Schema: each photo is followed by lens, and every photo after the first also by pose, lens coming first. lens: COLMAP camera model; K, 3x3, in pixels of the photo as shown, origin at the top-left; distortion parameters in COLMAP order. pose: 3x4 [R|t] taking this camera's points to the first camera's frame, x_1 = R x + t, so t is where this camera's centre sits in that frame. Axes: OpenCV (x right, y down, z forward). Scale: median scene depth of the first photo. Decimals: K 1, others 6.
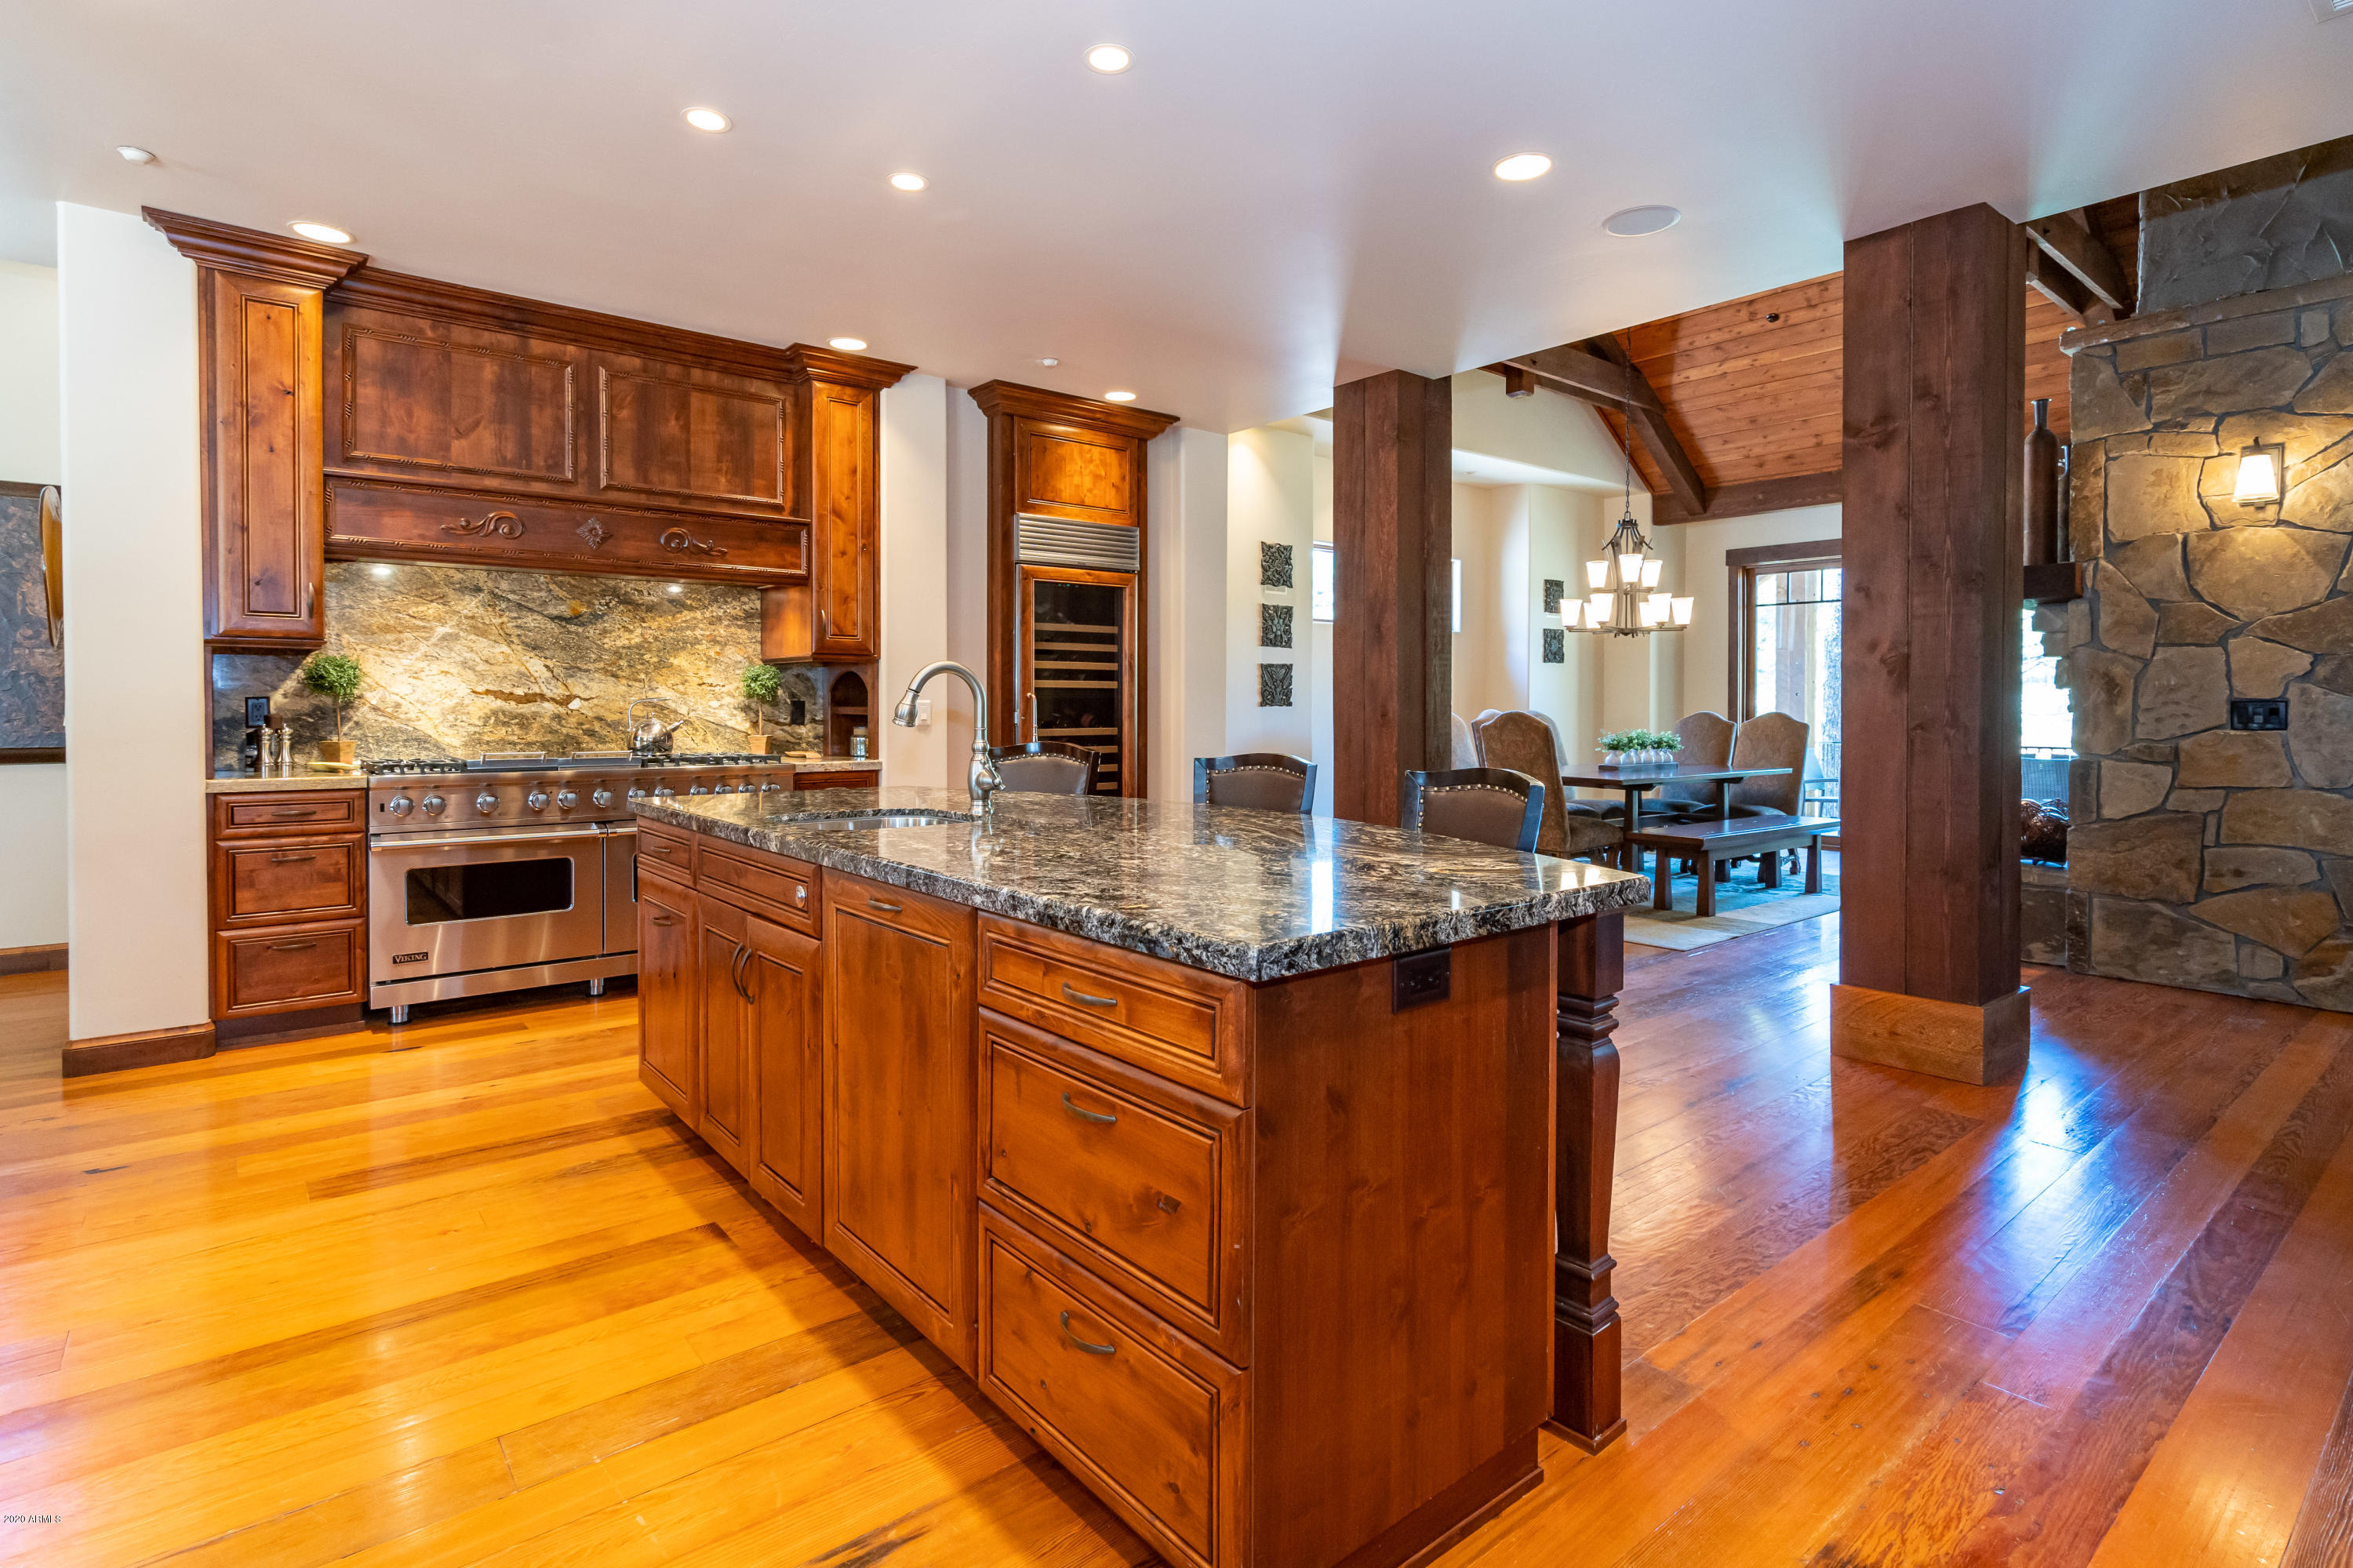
lens RADIAL K [[1159.2, 0, 1164.3], [0, 1159.2, 721.6], [0, 0, 1]] dist [-0.000450, 0.000988]
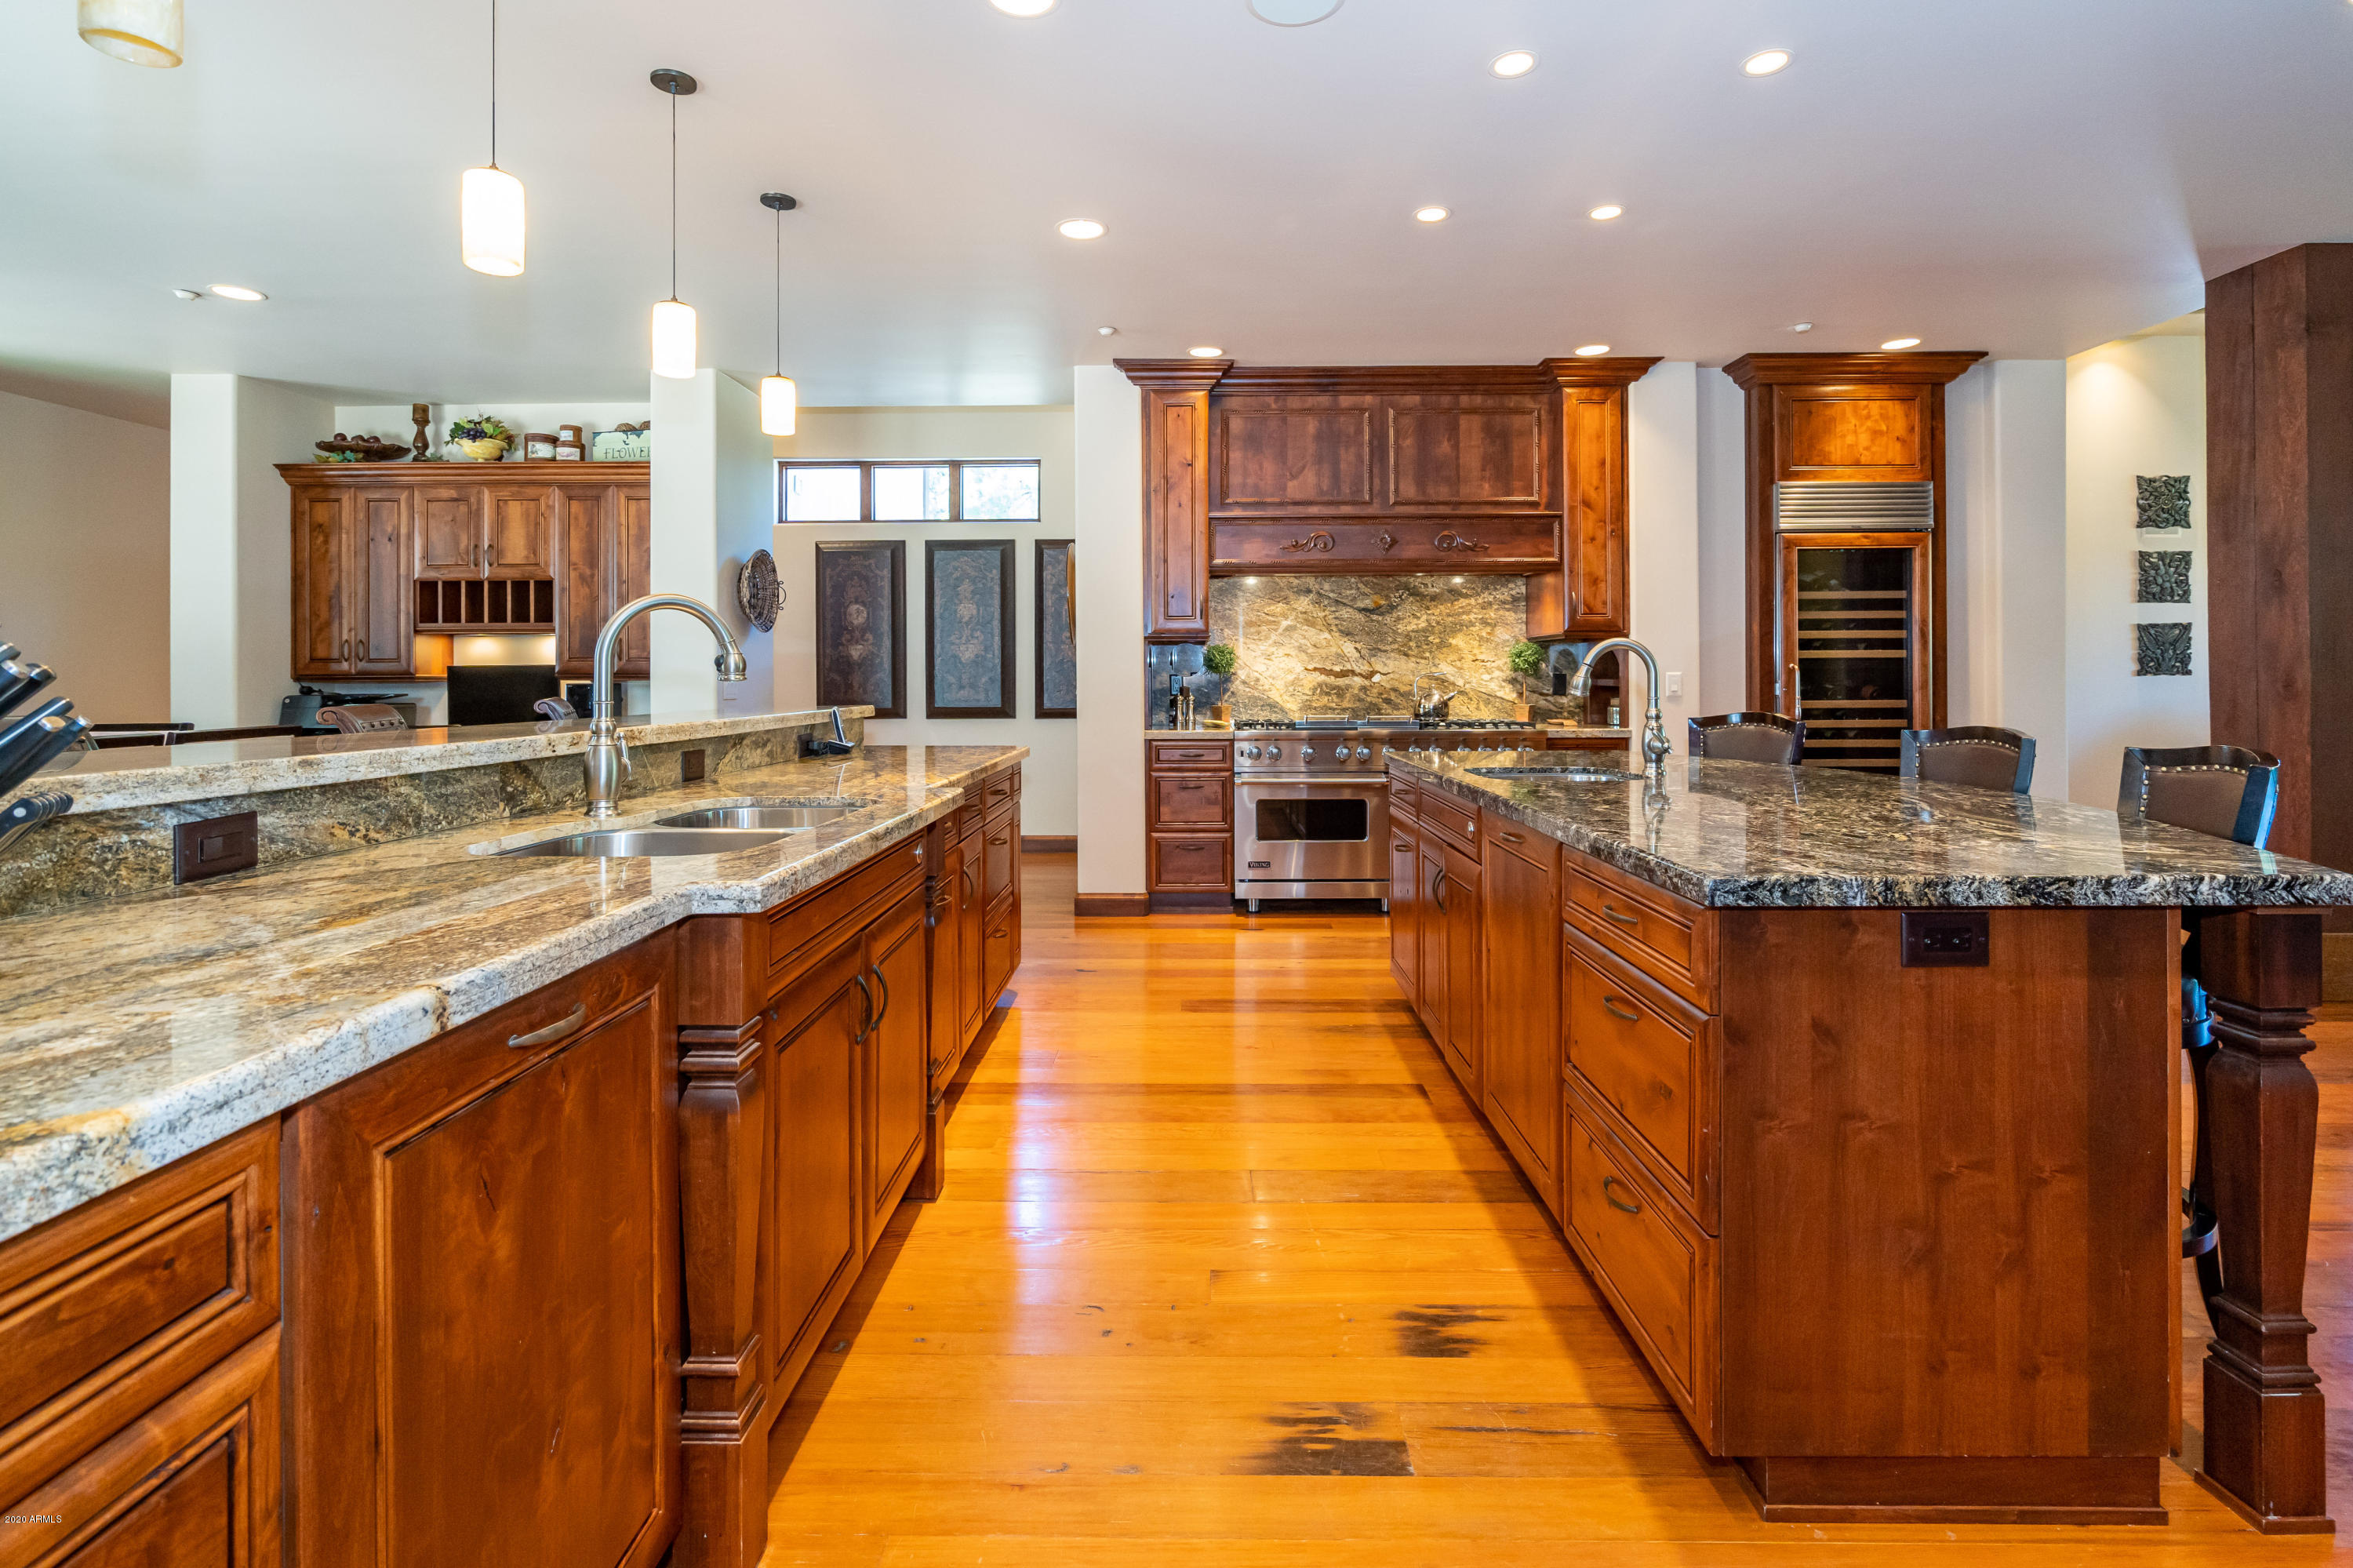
lens RADIAL K [[1074.1, 0, 1169.1], [0, 1074.1, 675.6], [0, 0, 1]] dist [-0.001229, 0.000009]
pose [[0.770542, -0.007431, -0.637346, 0.066371], [-0.003085, 0.999877, -0.015388, 0.000885], [0.637382, 0.013823, 0.770424, -0.039975]]
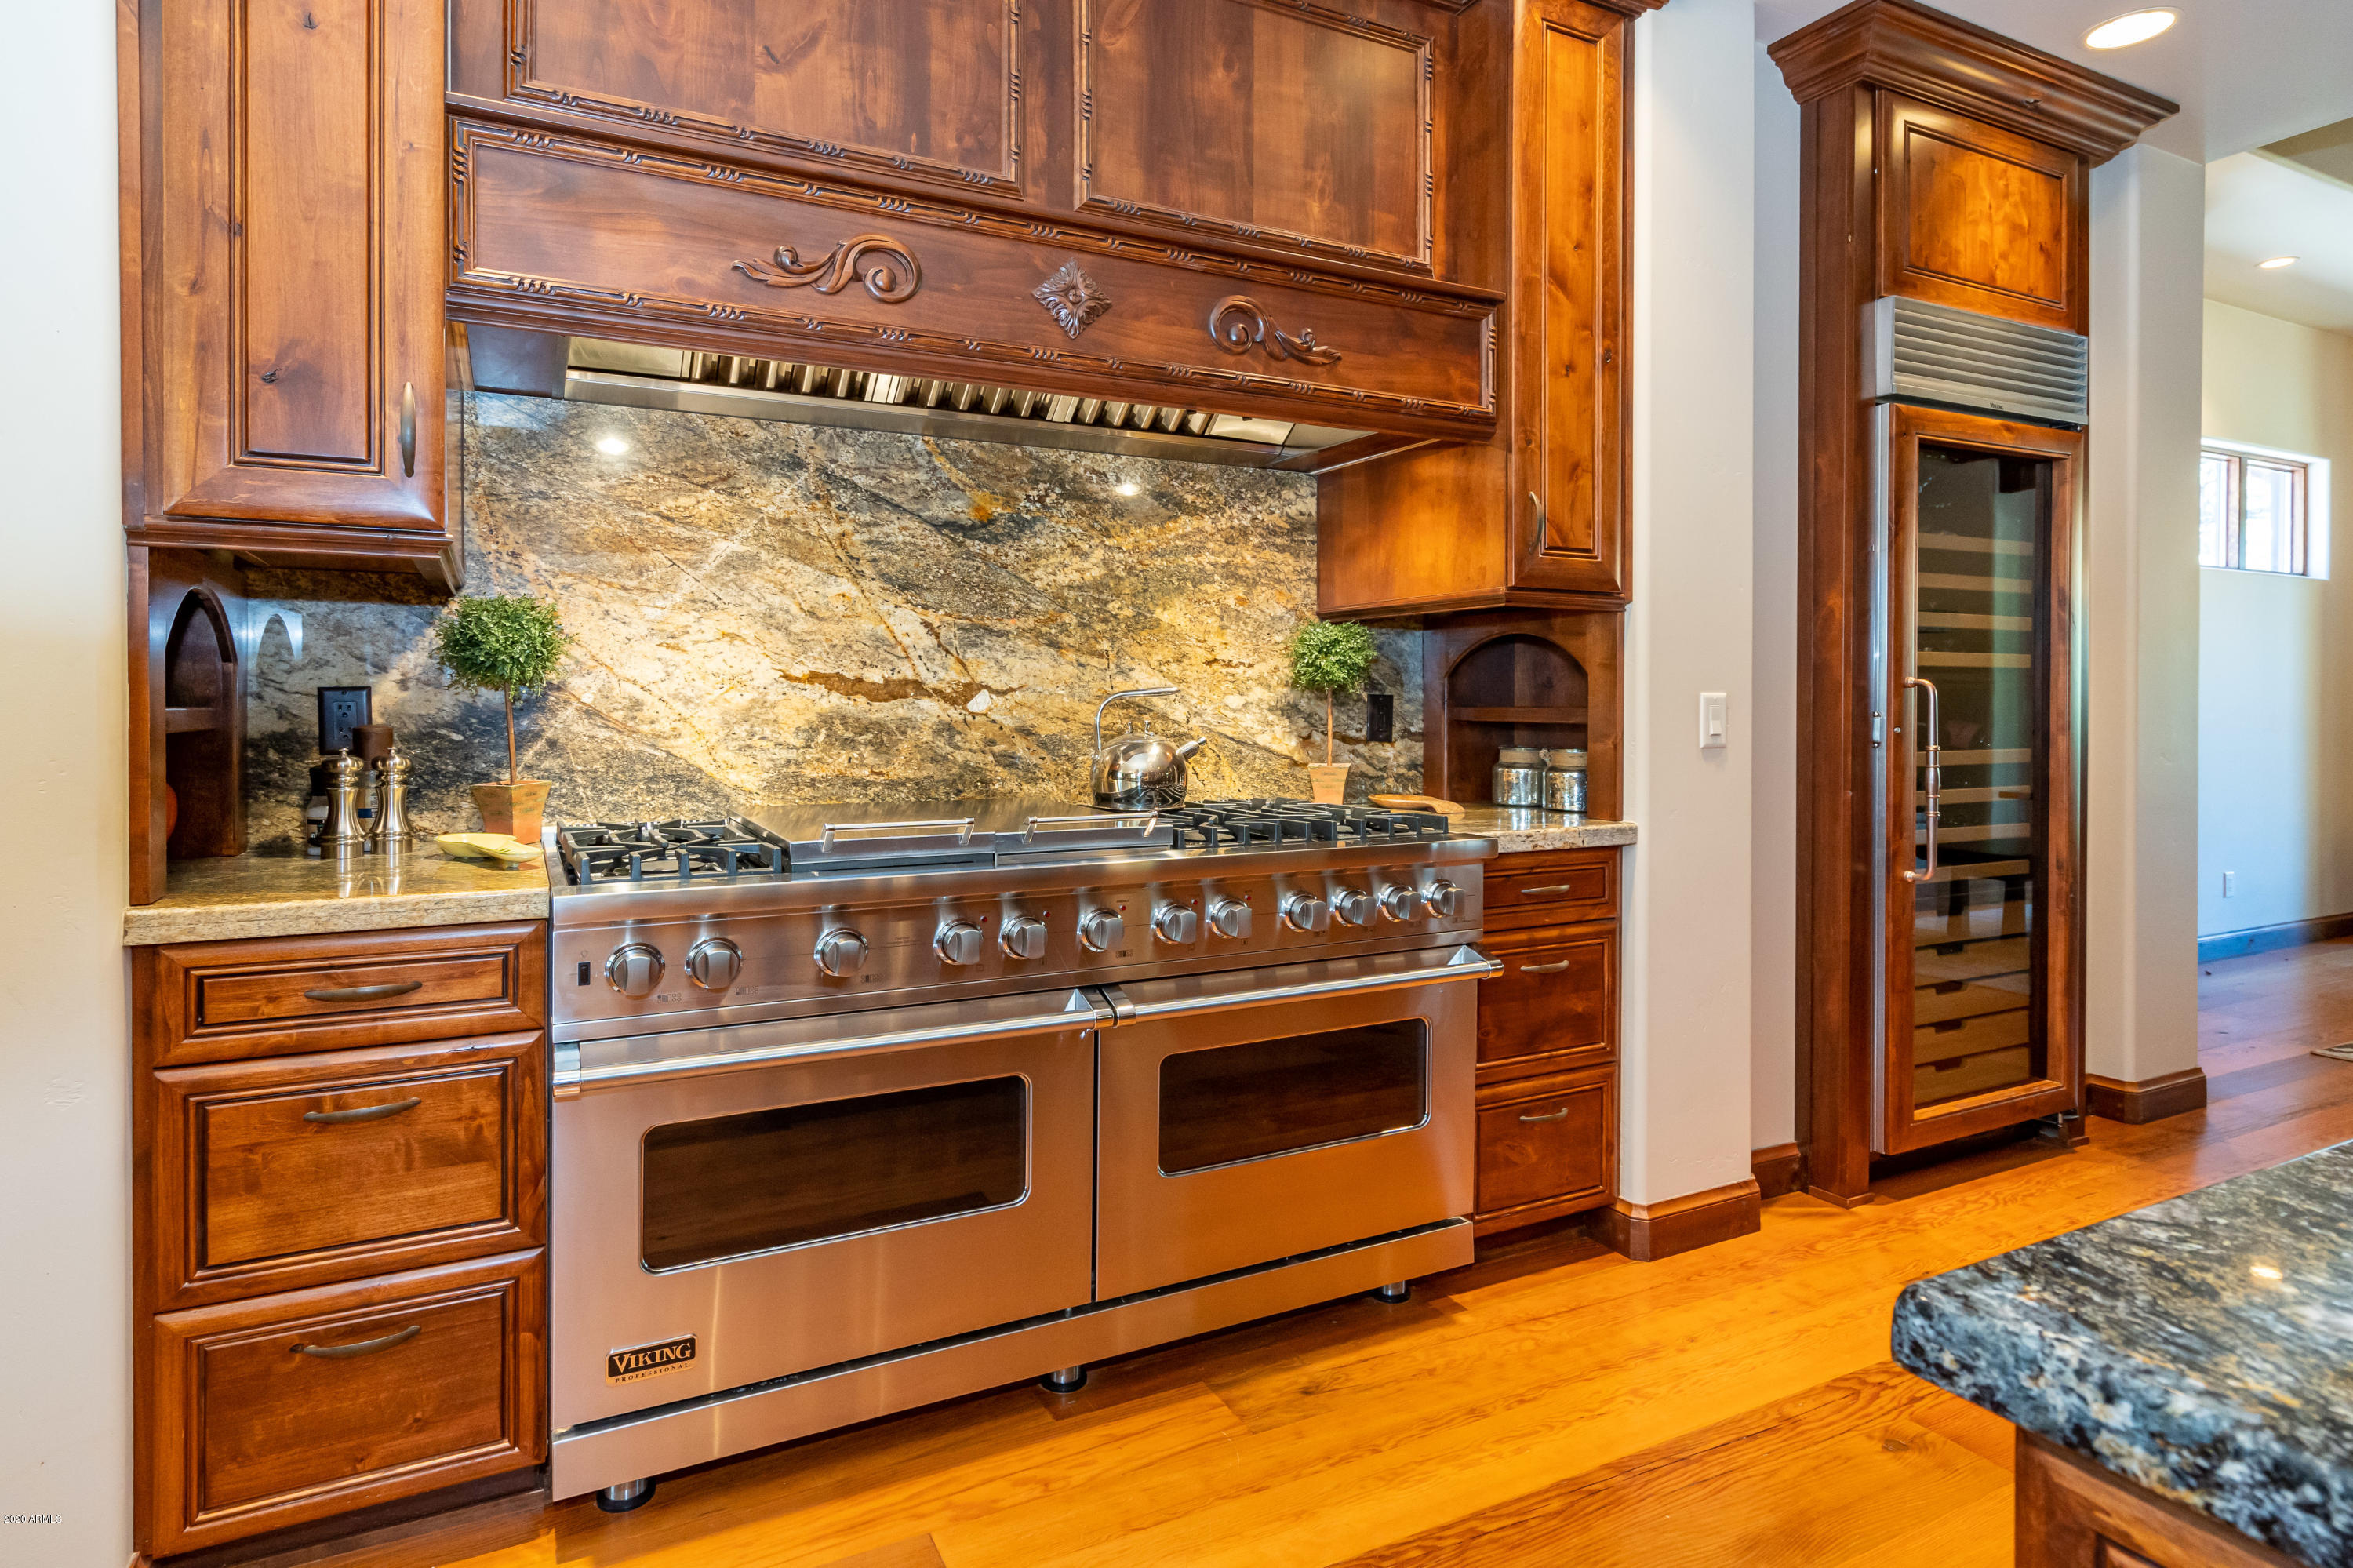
lens RADIAL K [[1465.8, 0, 1435.6], [0, 1465.8, 704.2], [0, 0, 1]] dist [-0.001805, 0.002915]
pose [[0.995492, -0.001114, -0.094842, -0.299453], [-0.000134, 0.999914, -0.013147, -0.007020], [0.094849, 0.013100, 0.995405, 0.466555]]
